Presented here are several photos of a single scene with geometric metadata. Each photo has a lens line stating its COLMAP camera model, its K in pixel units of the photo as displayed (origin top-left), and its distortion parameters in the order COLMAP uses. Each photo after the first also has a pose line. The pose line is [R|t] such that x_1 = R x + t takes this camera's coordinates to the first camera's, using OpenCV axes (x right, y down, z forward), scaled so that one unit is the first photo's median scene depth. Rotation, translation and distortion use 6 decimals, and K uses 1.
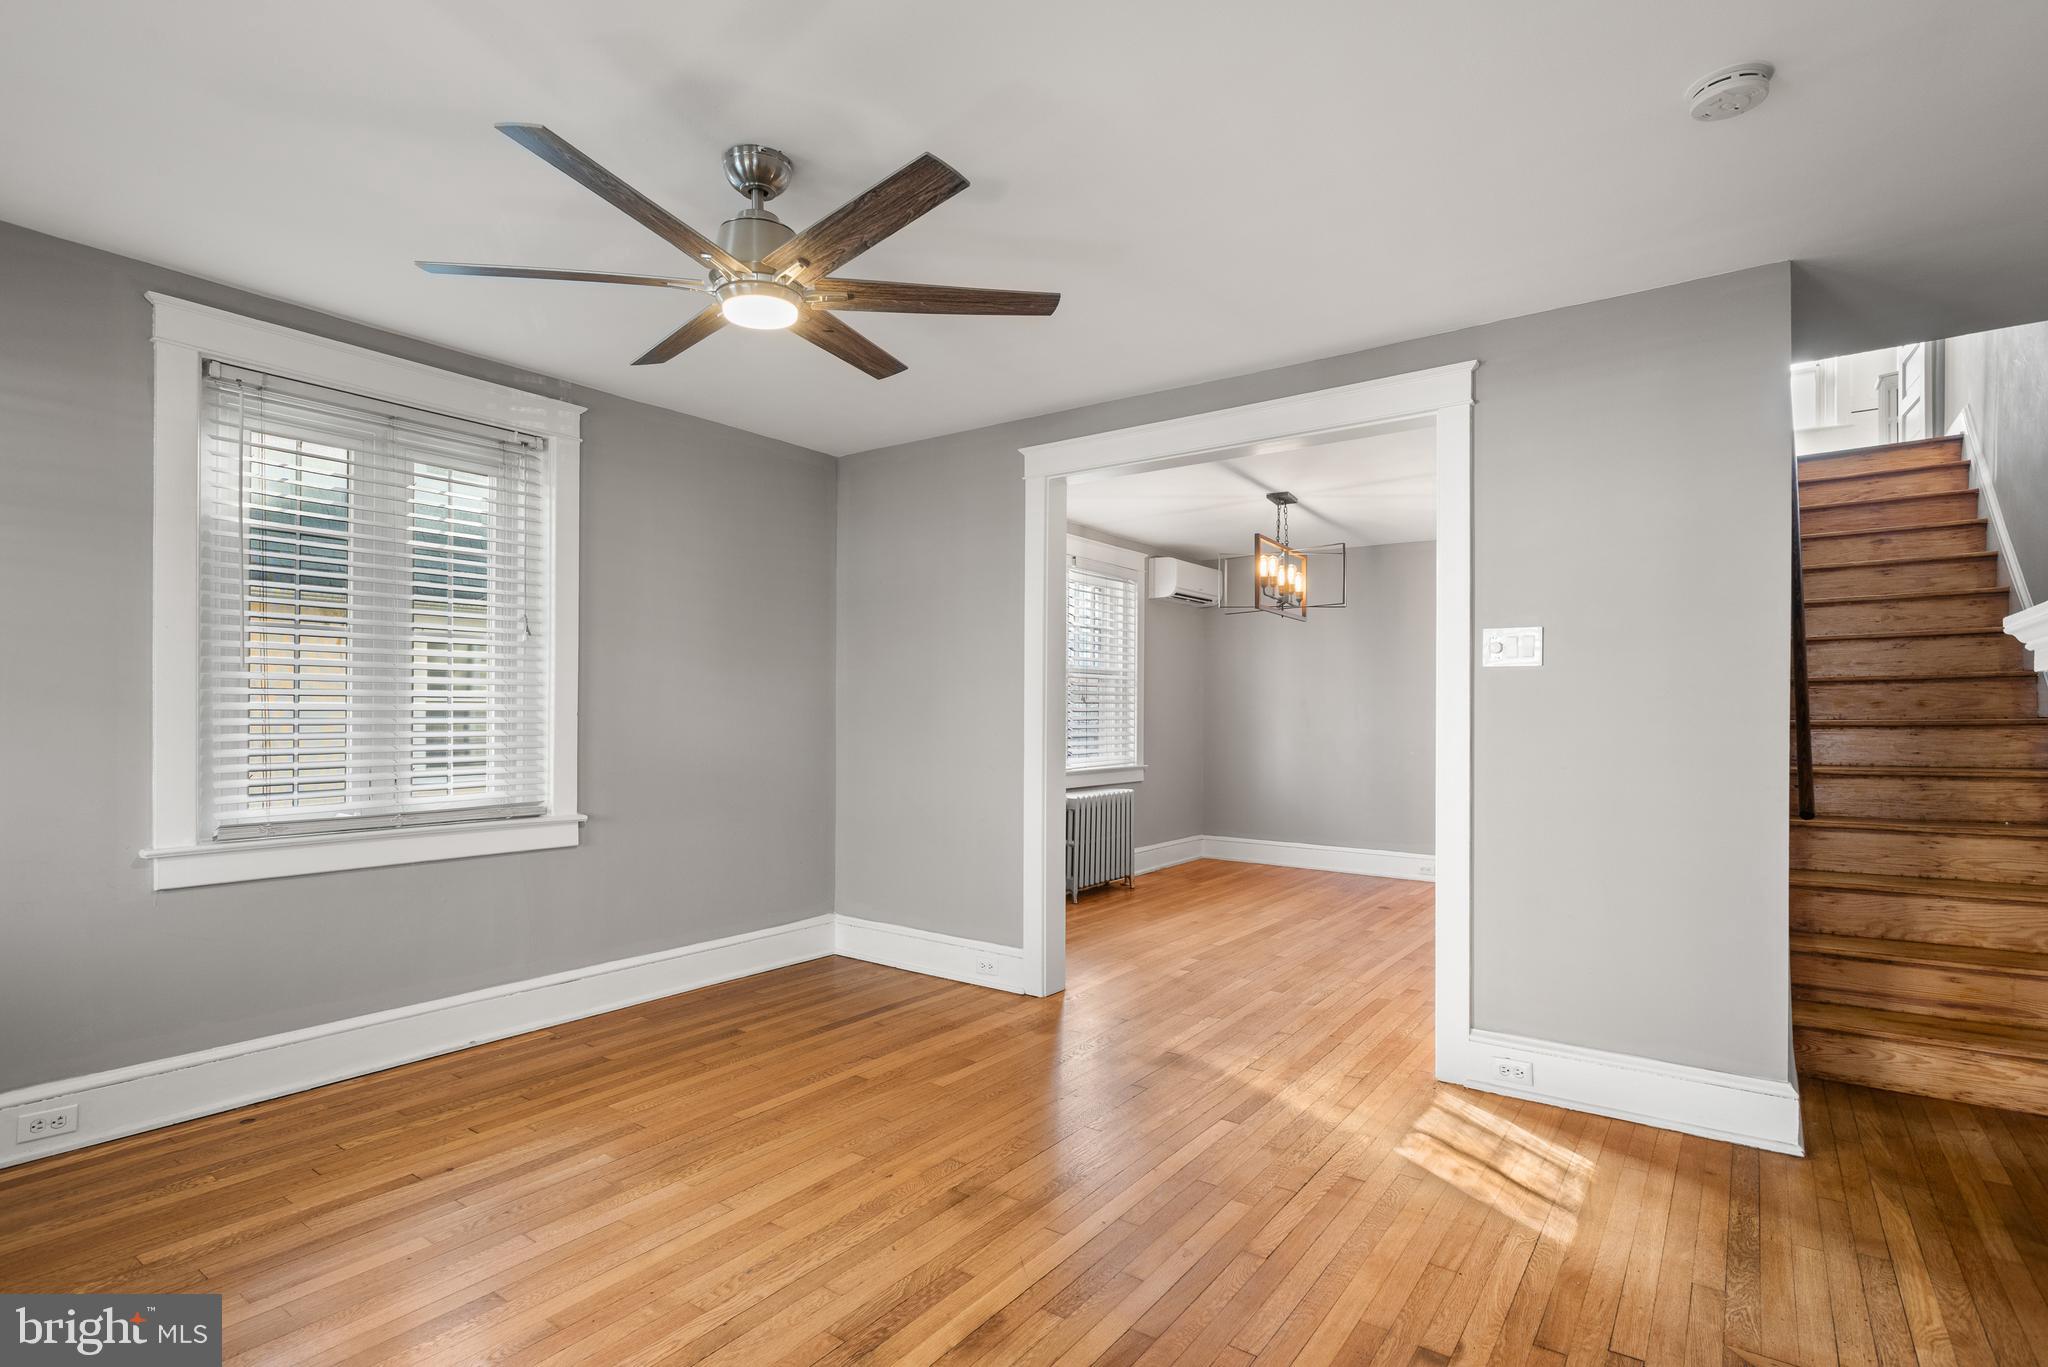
lens RADIAL K [[1005.7, 0, 1021.6], [0, 1005.7, 712.5], [0, 0, 1]] dist [0.002571, -0.001280]
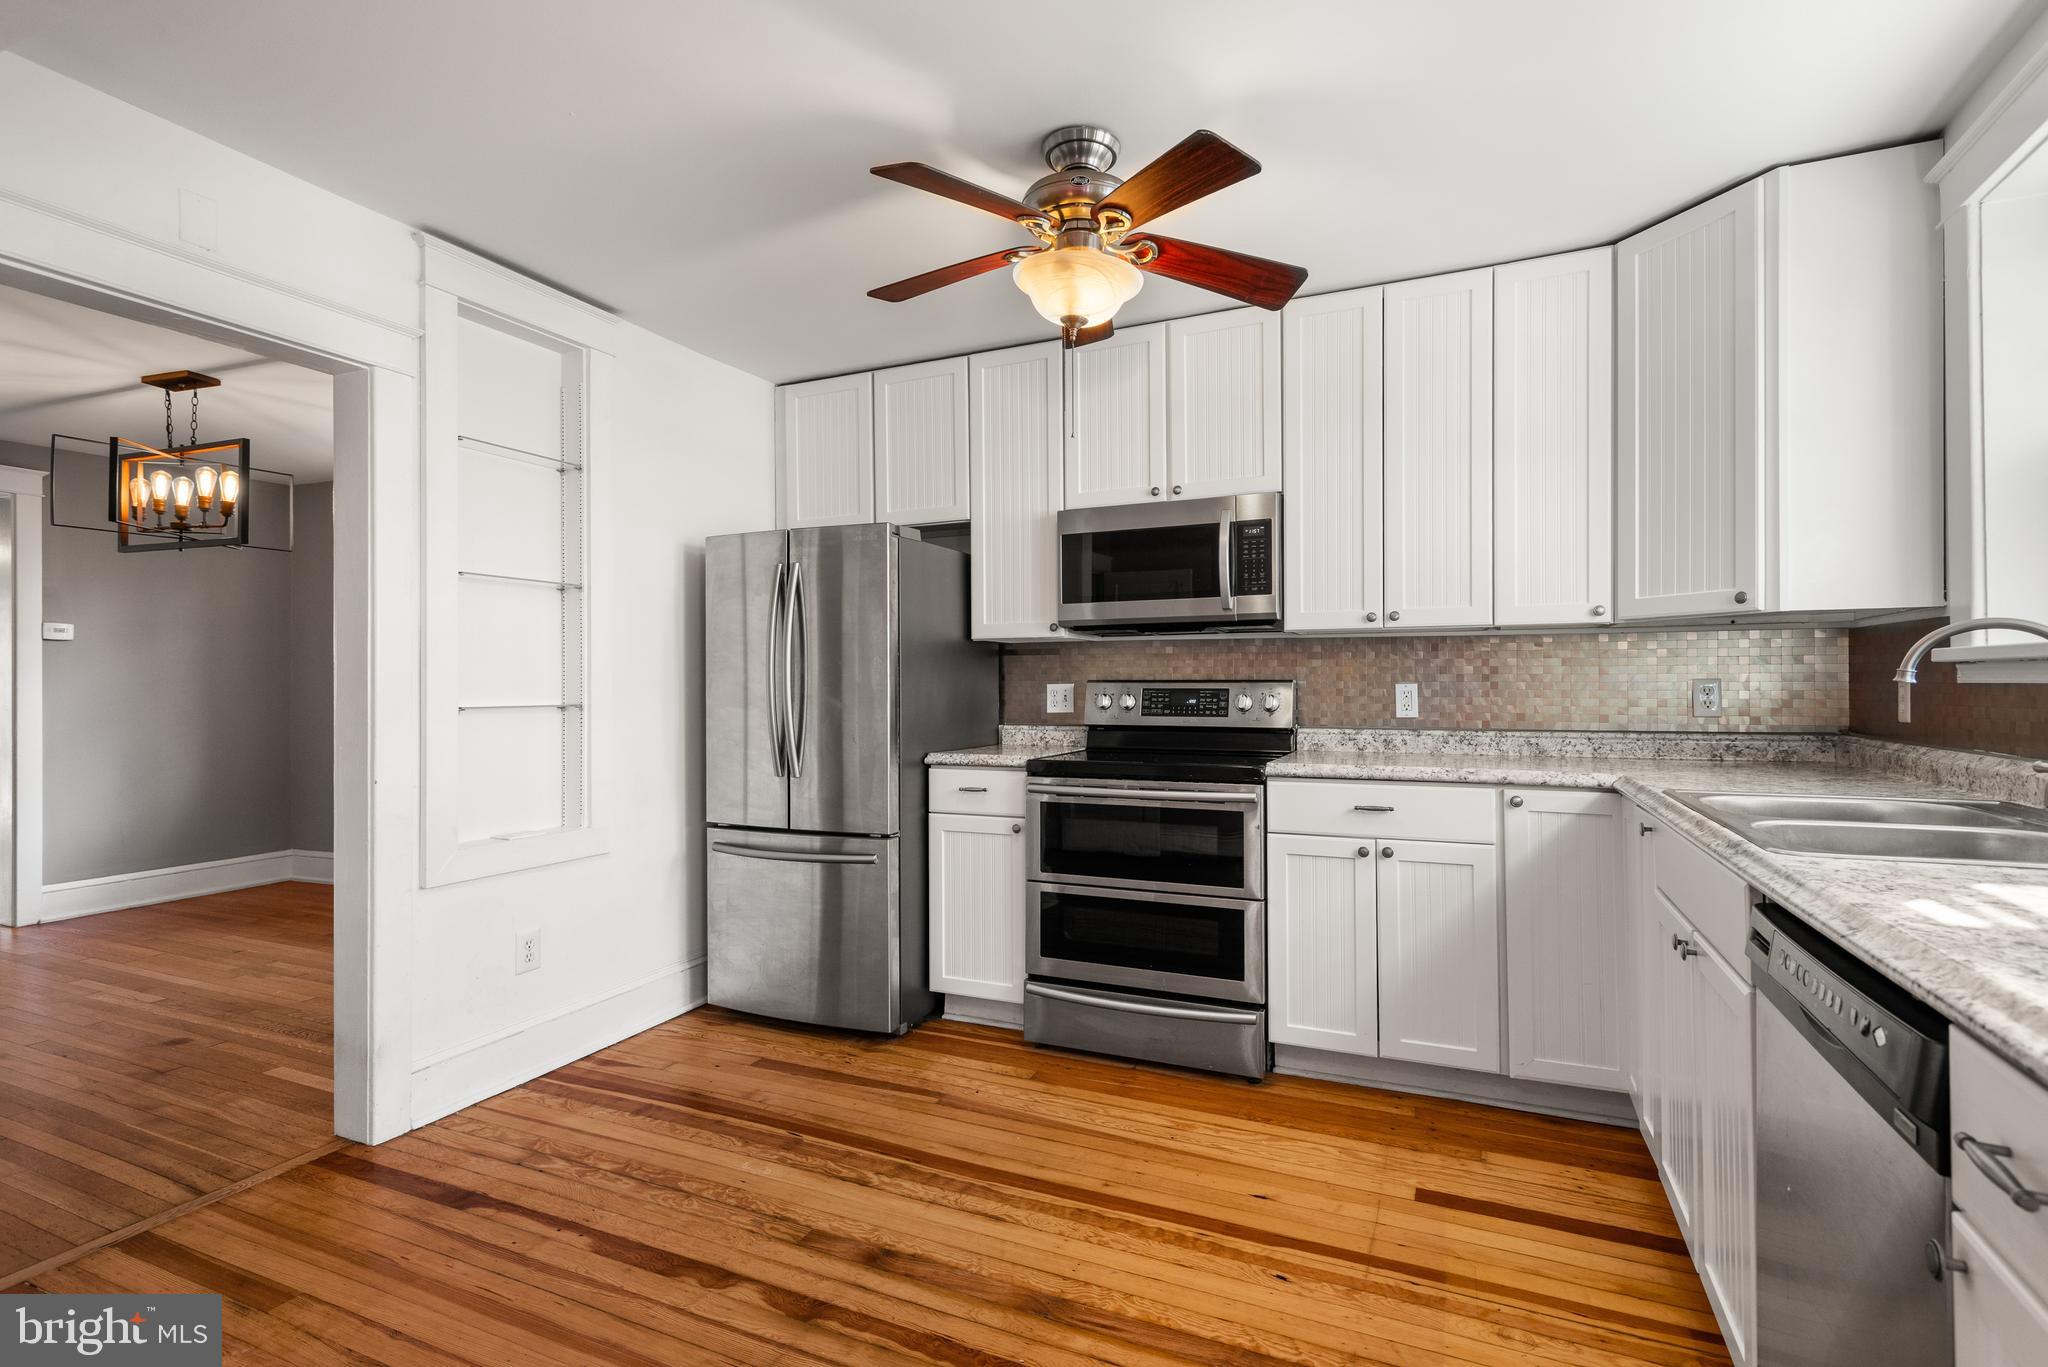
lens RADIAL K [[967.3, 0, 1024.0], [0, 967.3, 683.5], [0, 0, 1]] dist [0.026875, -0.009650]
pose [[0.197631, -0.006589, -0.980254, 1.385397], [0.004790, 0.999972, -0.005755, 0.005671], [0.980265, -0.003558, 0.197657, 1.910962]]
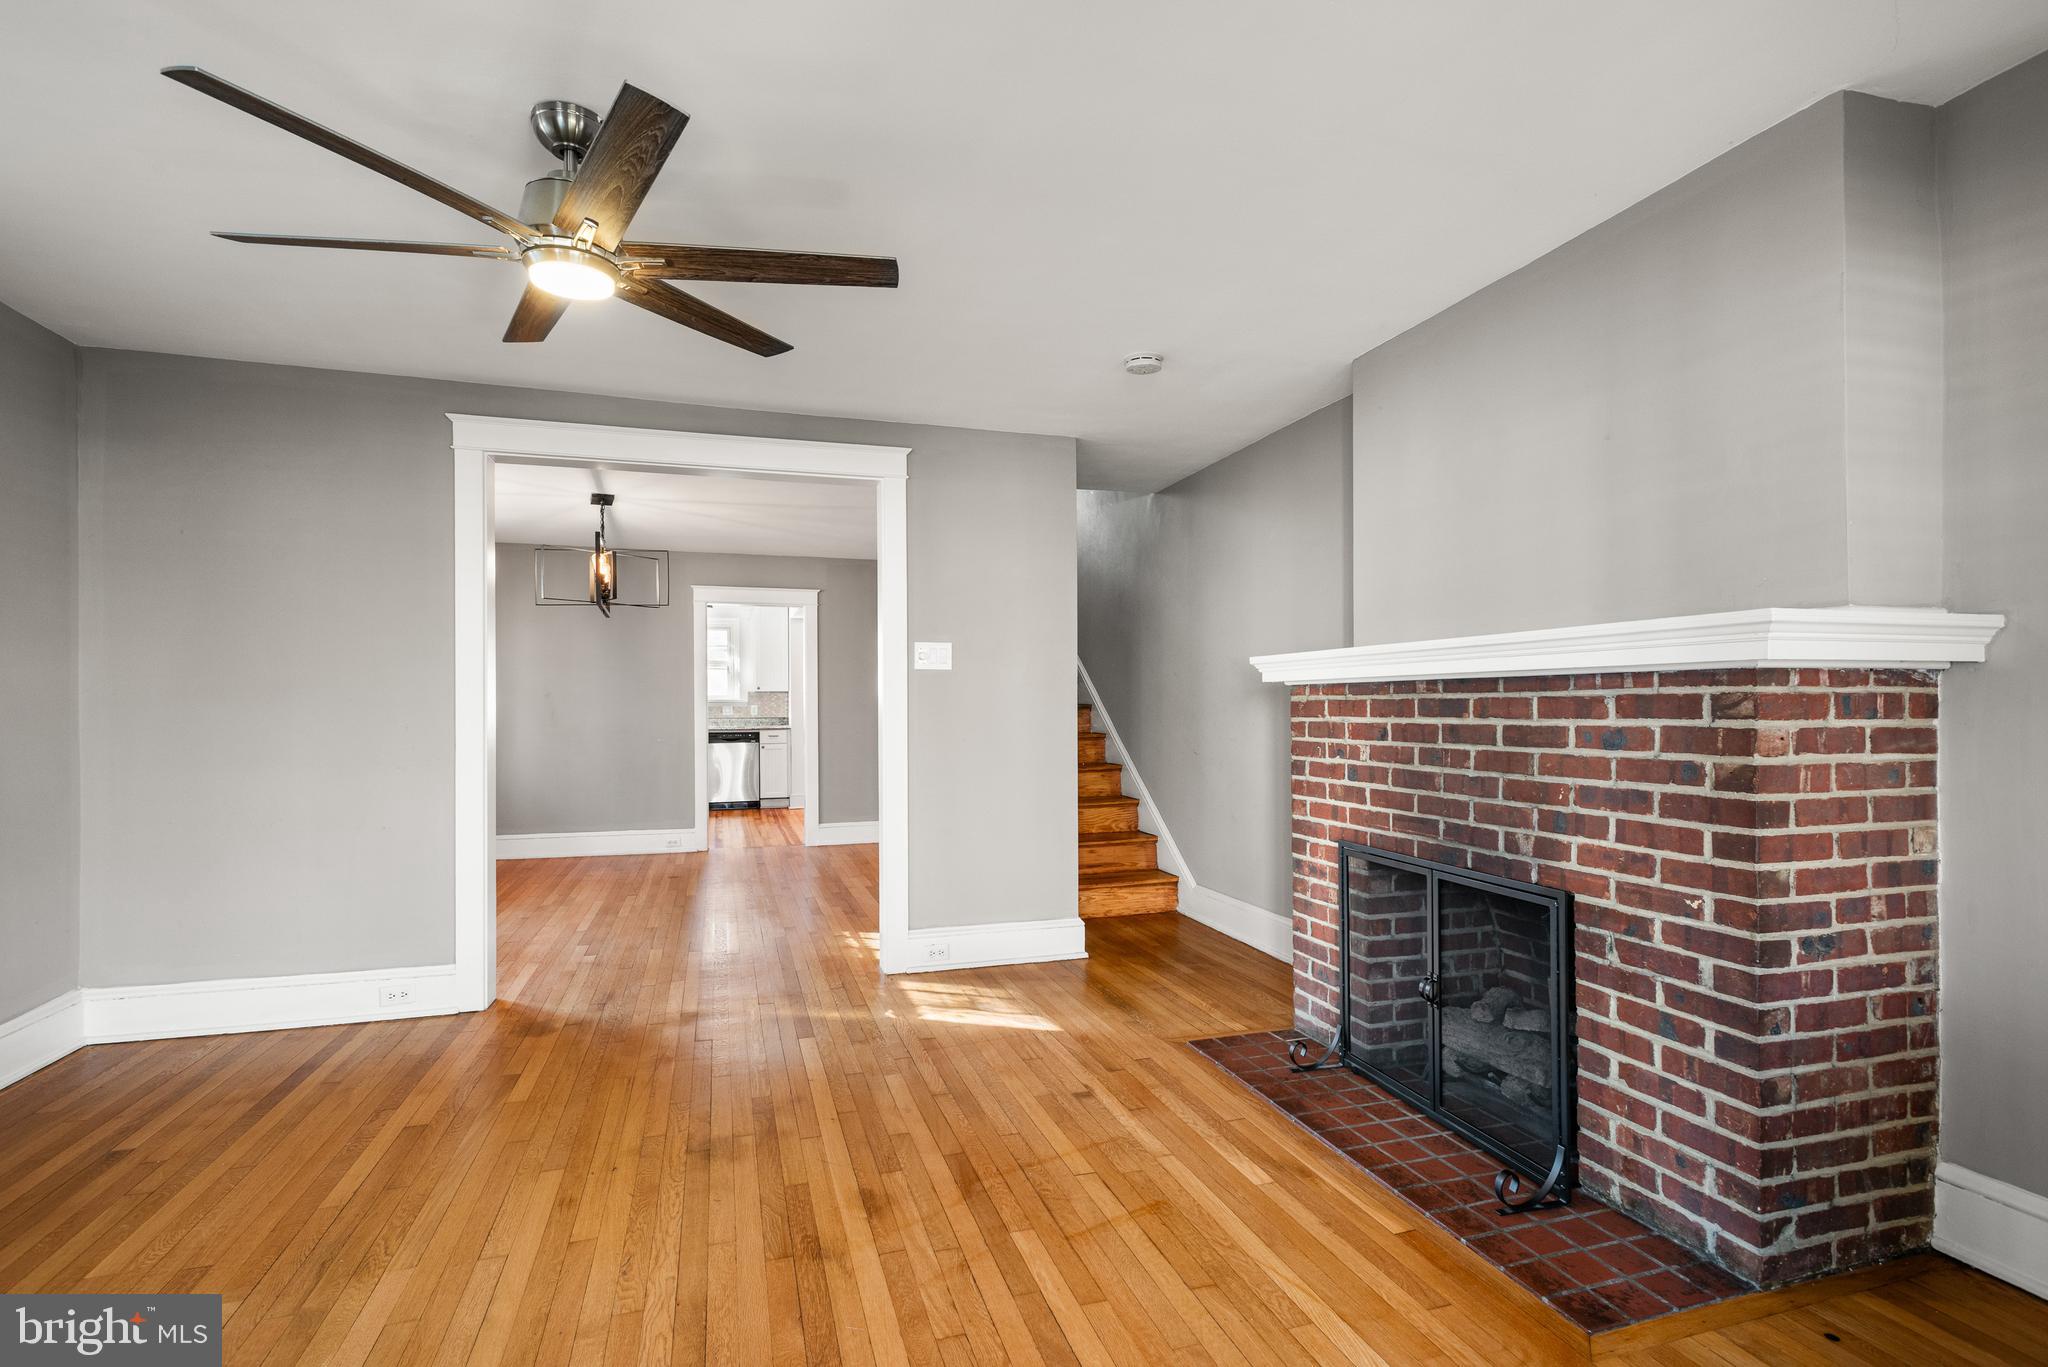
lens RADIAL K [[968.9, 0, 1020.5], [0, 968.9, 704.5], [0, 0, 1]] dist [0.022618, -0.008685]
pose [[0.596932, -0.005067, 0.802276, -0.395746], [0.005519, 0.999982, 0.002209, 0.000764], [-0.802273, 0.003109, 0.596949, 0.059287]]
